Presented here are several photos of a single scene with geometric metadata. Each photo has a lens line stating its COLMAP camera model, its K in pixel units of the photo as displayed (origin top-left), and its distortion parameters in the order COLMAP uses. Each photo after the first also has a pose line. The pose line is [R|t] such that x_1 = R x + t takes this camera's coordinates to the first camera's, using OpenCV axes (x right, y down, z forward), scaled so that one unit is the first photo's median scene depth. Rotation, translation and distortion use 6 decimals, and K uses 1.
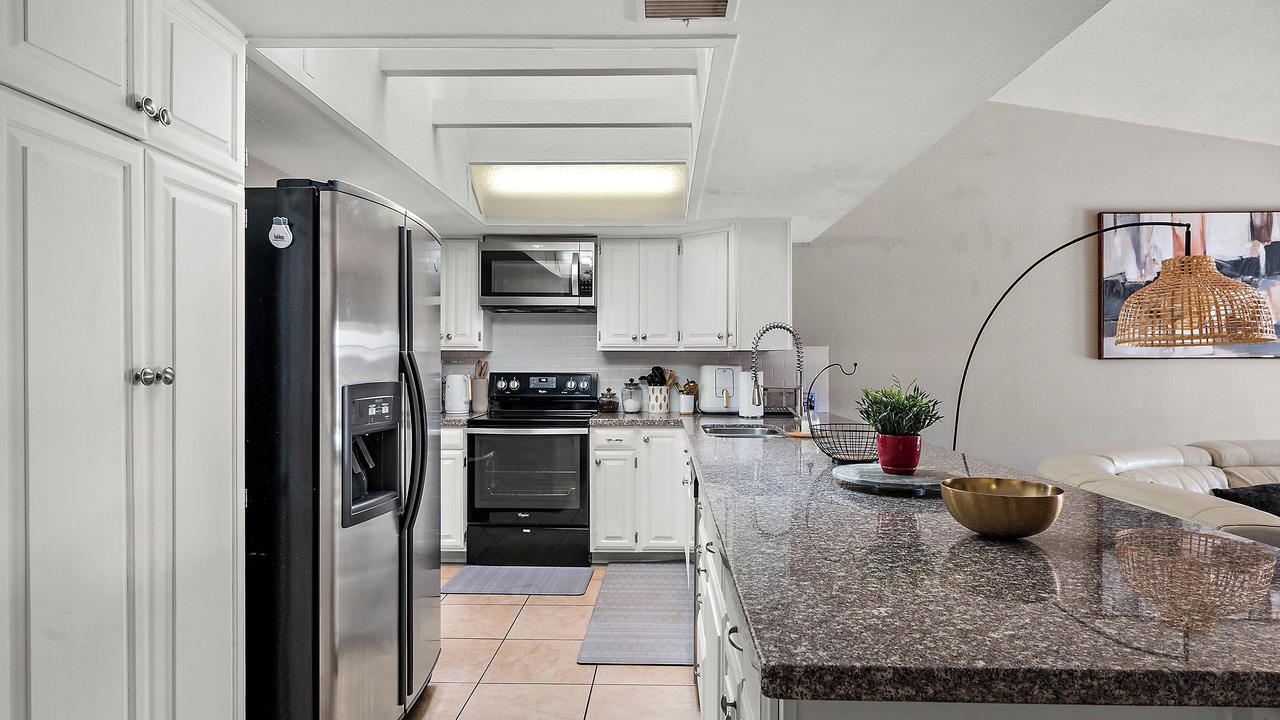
lens RADIAL K [[715.7, 0, 647.2], [0, 715.7, 364.1], [0, 0, 1]] dist [-0.003602, 0.001890]
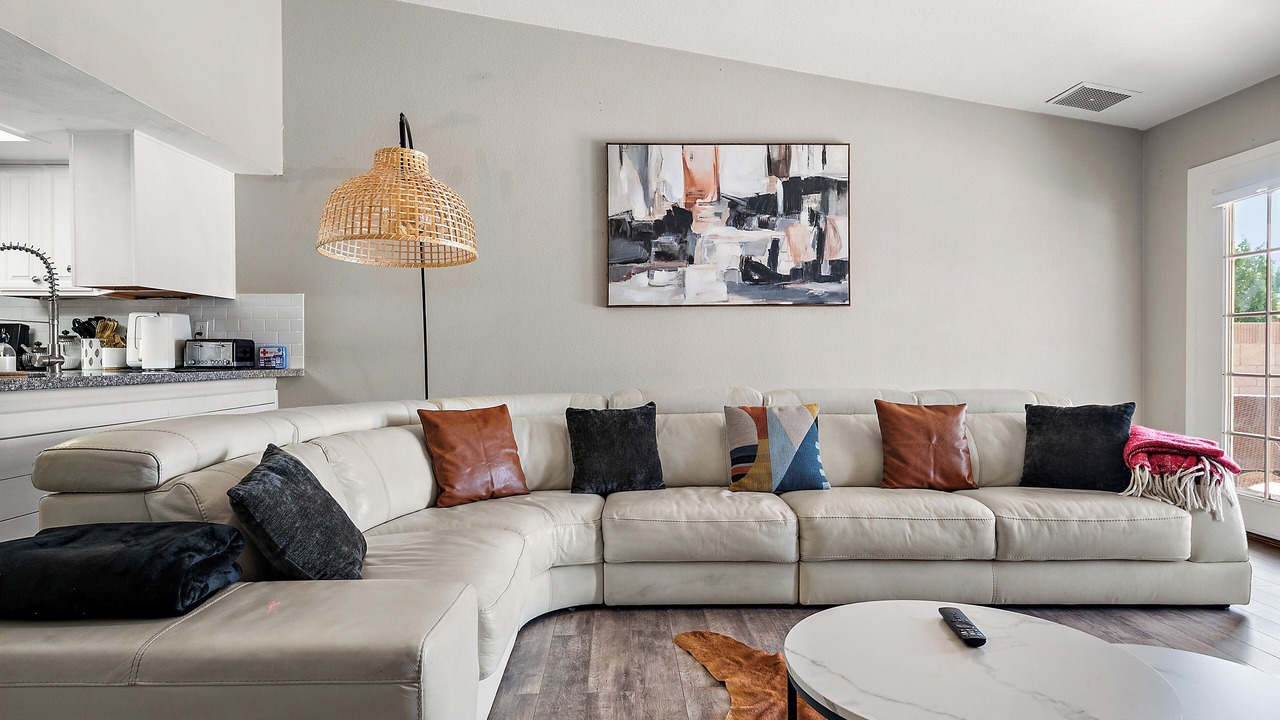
lens RADIAL K [[715.7, 0, 658.8], [0, 715.7, 364.1], [0, 0, 1]] dist [-0.003602, 0.001890]
pose [[0.998619, -0.005127, 0.052292, 0.665106], [0.004965, 0.999982, 0.003230, 0.063798], [-0.052308, -0.002966, 0.998627, 0.098581]]
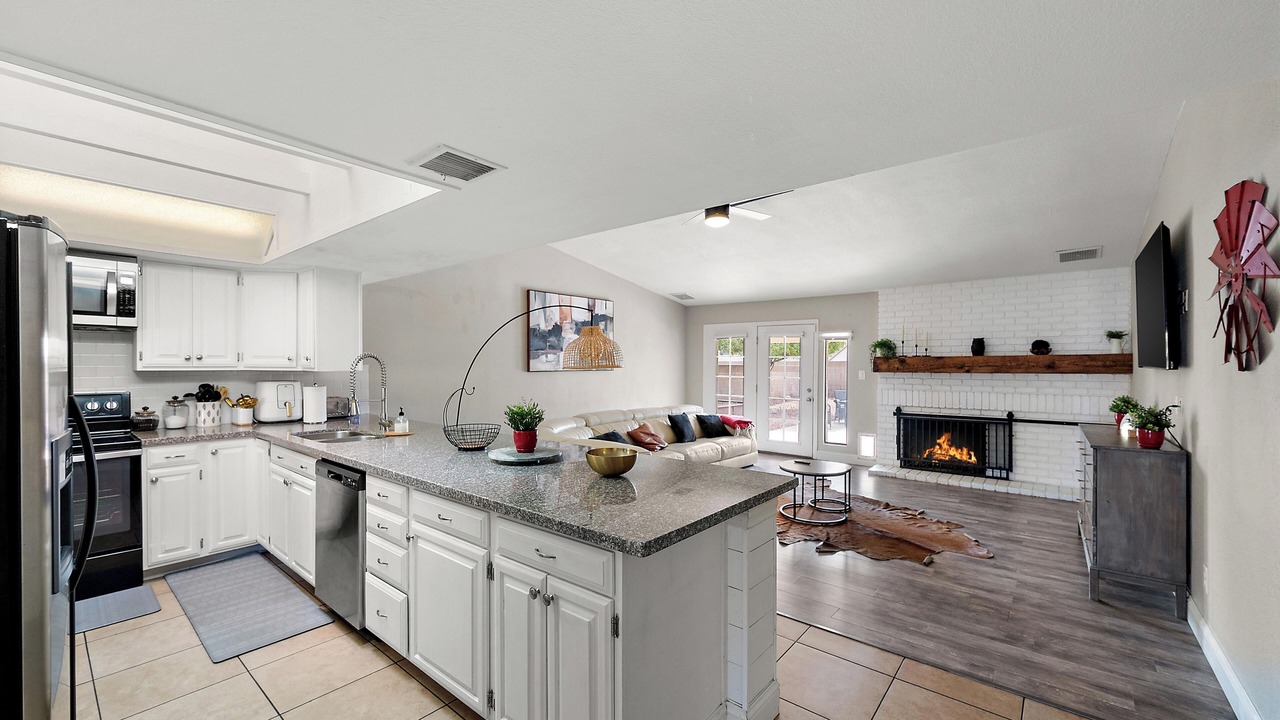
lens RADIAL K [[507.4, 0, 639.9], [0, 507.4, 365.5], [0, 0, 1]] dist [0.004269, -0.000758]
pose [[0.619124, -0.003027, 0.785287, -0.191427], [0.001007, 0.999995, 0.003061, -0.027032], [-0.785292, -0.001104, 0.619124, -0.001255]]
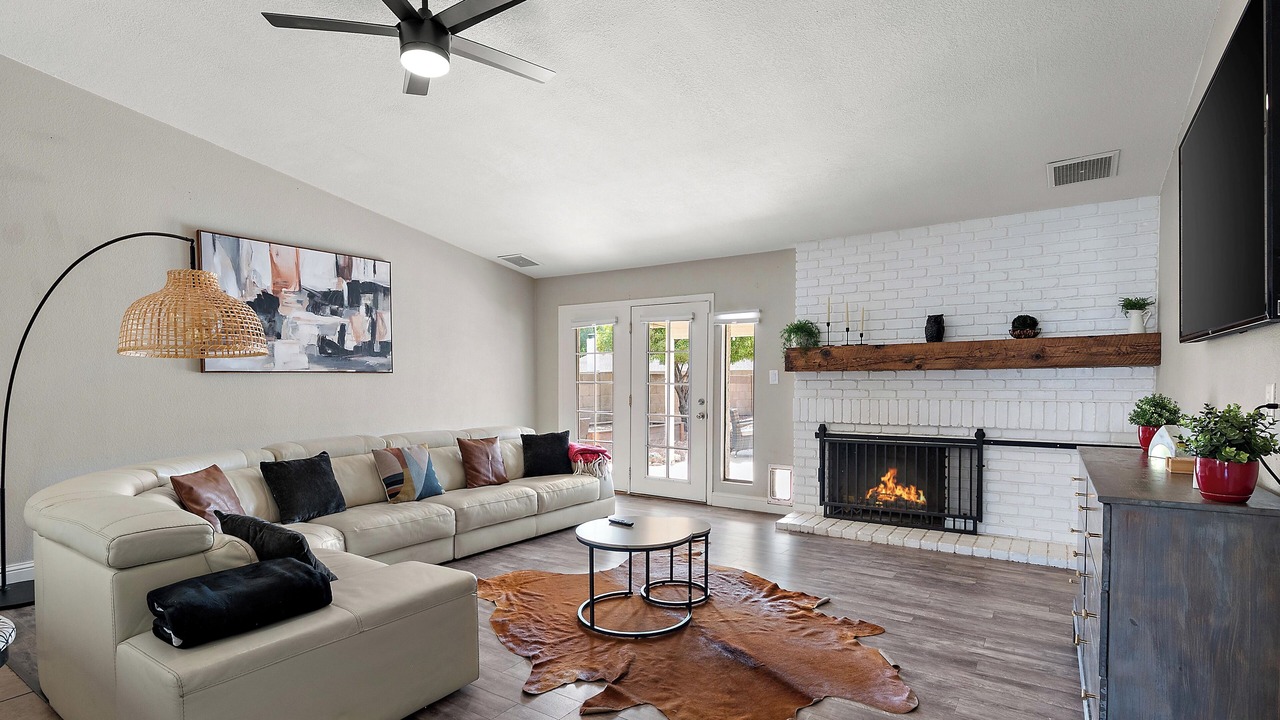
lens RADIAL K [[620.3, 0, 635.4], [0, 620.3, 402.3], [0, 0, 1]] dist [0.000779, 0.000565]
pose [[0.547634, -0.034847, 0.835992, 0.226478], [0.007431, 0.999296, 0.036787, 0.008204], [-0.836685, -0.013933, 0.547507, -0.022416]]
